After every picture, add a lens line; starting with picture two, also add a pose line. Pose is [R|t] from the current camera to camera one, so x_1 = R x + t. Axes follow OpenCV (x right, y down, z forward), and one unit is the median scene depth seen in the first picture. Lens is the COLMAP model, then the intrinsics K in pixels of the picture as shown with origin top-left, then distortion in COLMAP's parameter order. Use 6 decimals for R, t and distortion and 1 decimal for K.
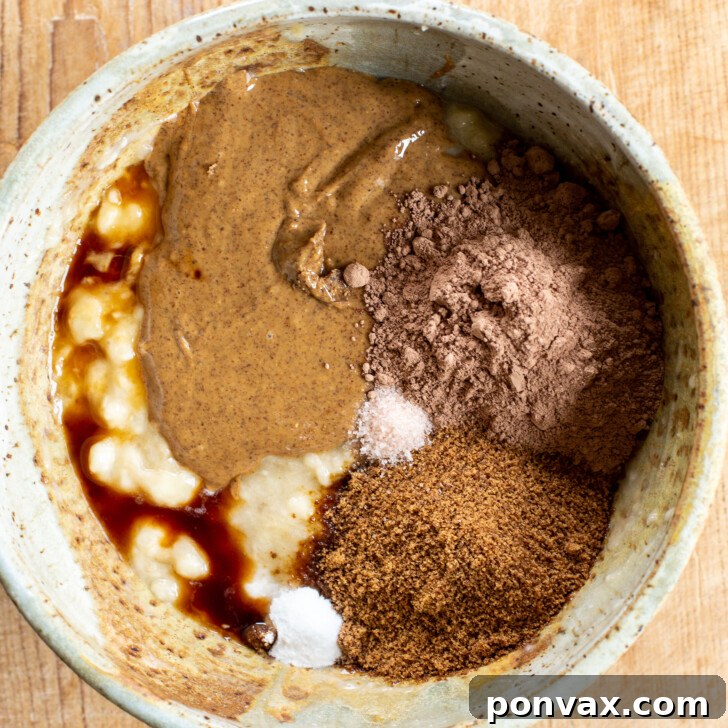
lens RADIAL K [[1849.7, 0, 362.5], [0, 1849.7, 362.2], [0, 0, 1]] dist [-0.246847, 0.000000]
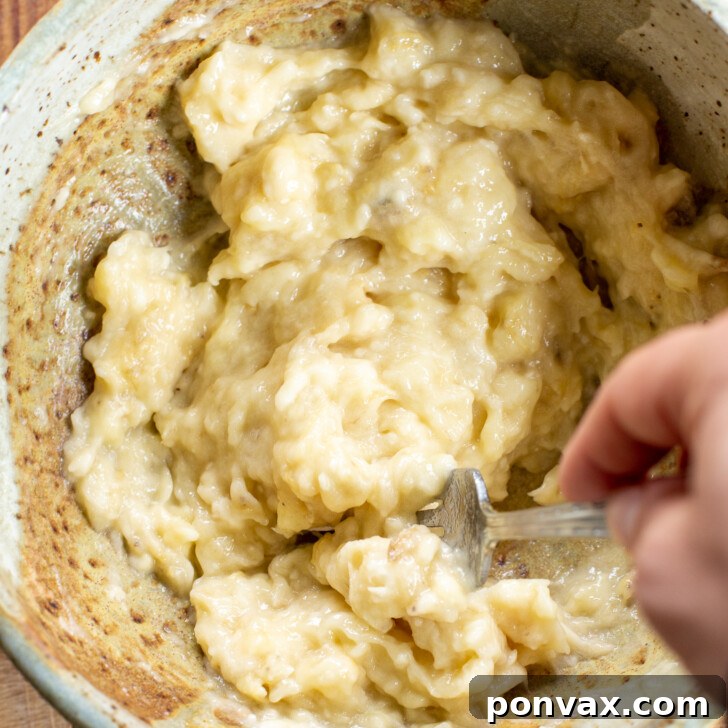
lens RADIAL K [[1849.7, 0, 361.0], [0, 1849.7, 366.4], [0, 0, 1]] dist [-0.246847, 0.000000]
pose [[0.959913, 0.278665, -0.030202, 0.000120], [-0.280210, 0.956709, -0.078682, 0.082609], [0.006968, 0.083990, 0.996442, 0.194872]]
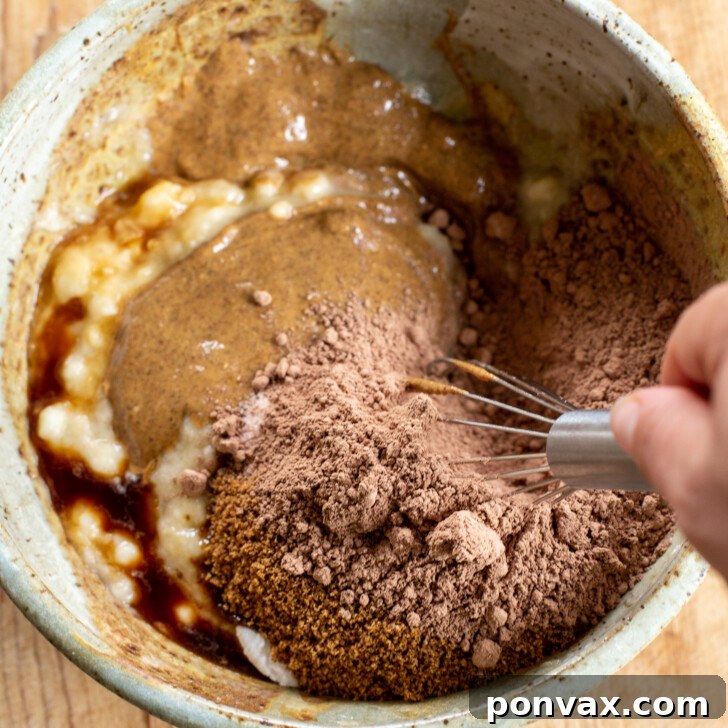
lens RADIAL K [[1849.7, 0, 365.2], [0, 1849.7, 362.3], [0, 0, 1]] dist [-0.246847, 0.000000]
pose [[0.999041, -0.039809, 0.018244, -0.023020], [0.042805, 0.975647, -0.215130, 0.219021], [-0.009235, 0.215705, 0.976415, 0.104601]]
